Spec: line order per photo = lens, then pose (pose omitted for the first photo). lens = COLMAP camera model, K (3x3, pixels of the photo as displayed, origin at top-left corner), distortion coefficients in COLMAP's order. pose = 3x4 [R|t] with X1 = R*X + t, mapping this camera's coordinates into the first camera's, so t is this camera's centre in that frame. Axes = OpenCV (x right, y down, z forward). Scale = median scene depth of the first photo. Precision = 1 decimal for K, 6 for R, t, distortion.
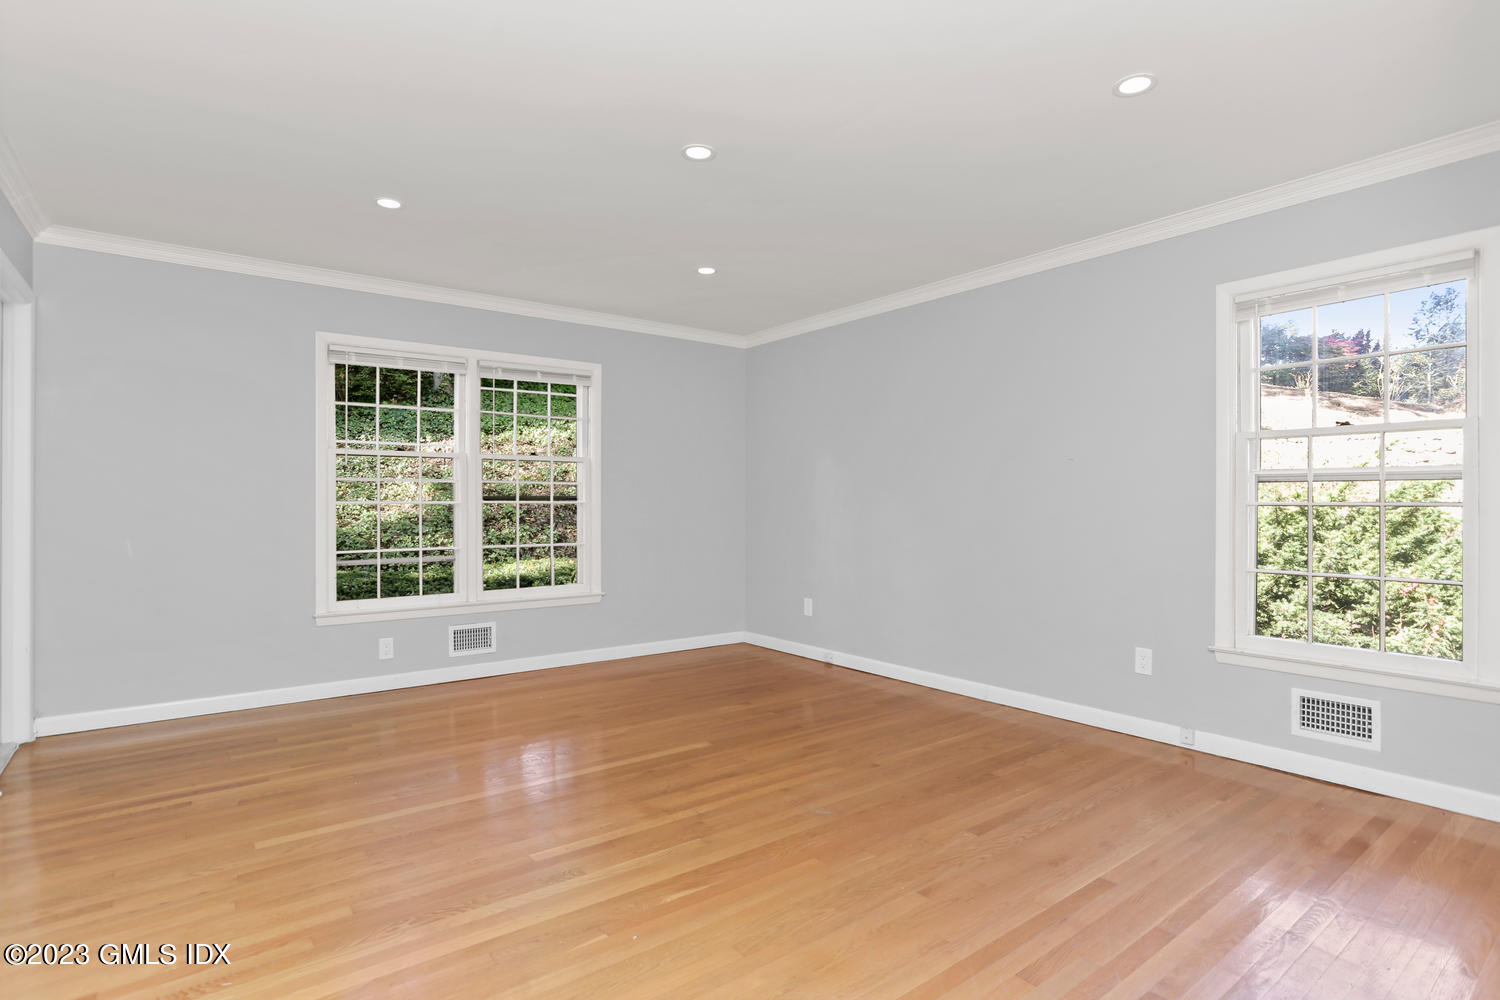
lens RADIAL K [[749.5, 0, 755.8], [0, 749.5, 499.2], [0, 0, 1]] dist [-0.057591, 0.030688]
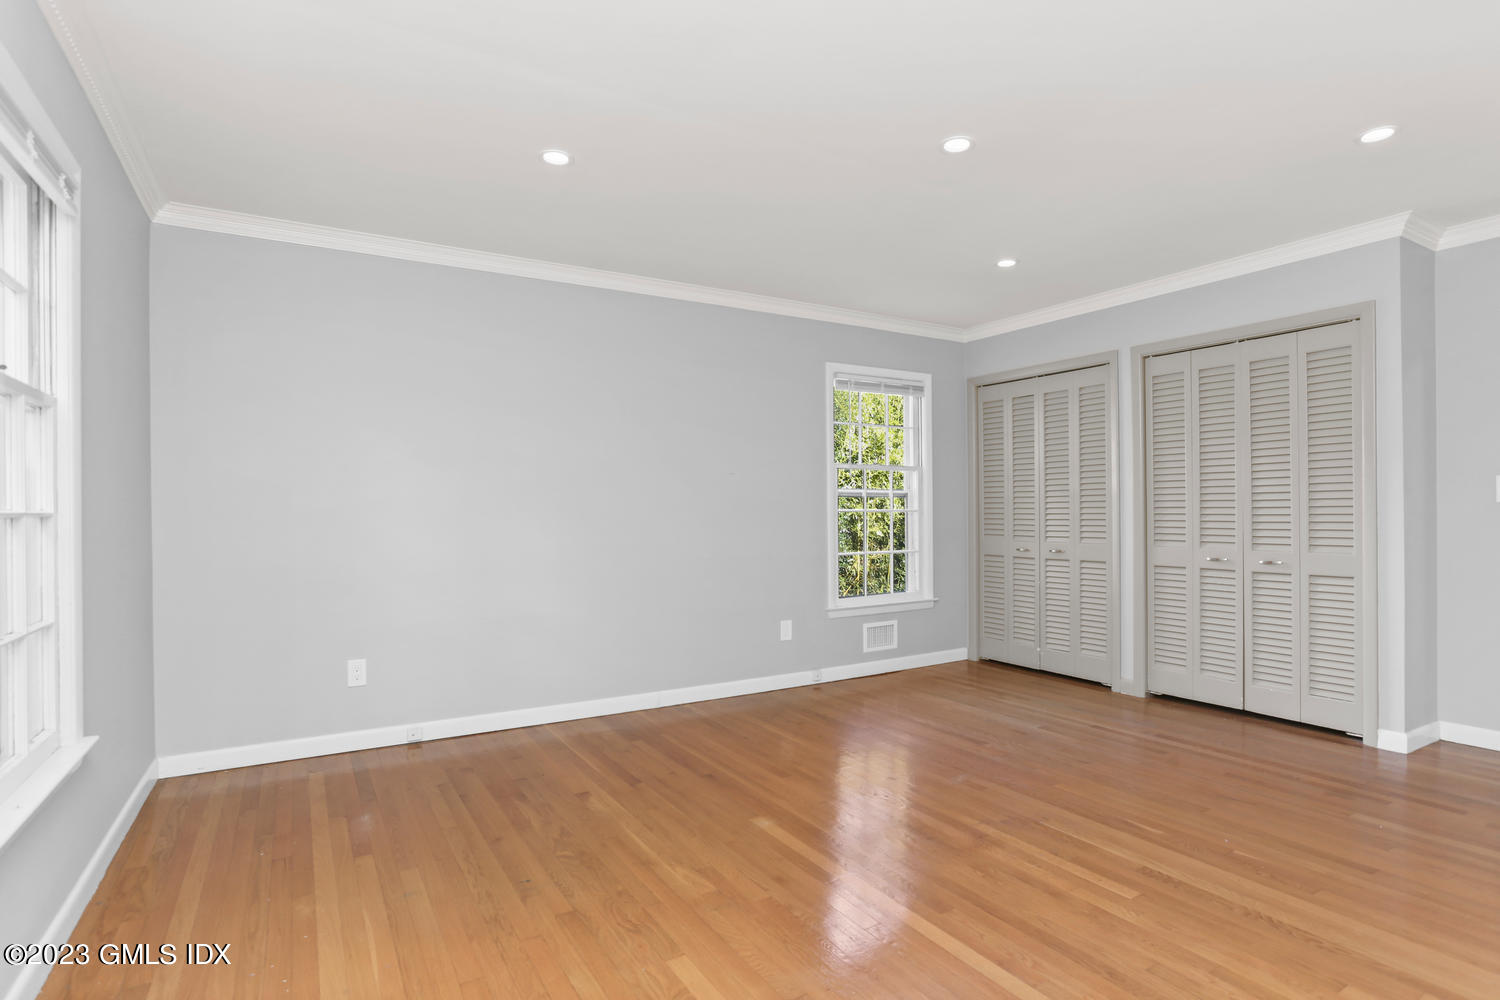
lens RADIAL K [[749.5, 0, 755.8], [0, 749.5, 499.2], [0, 0, 1]] dist [-0.057591, 0.030688]
pose [[0.119638, 0.017002, 0.992672, -0.832798], [-0.000458, 0.999854, -0.017069, 0.001191], [-0.992817, 0.001587, 0.119628, 0.883158]]
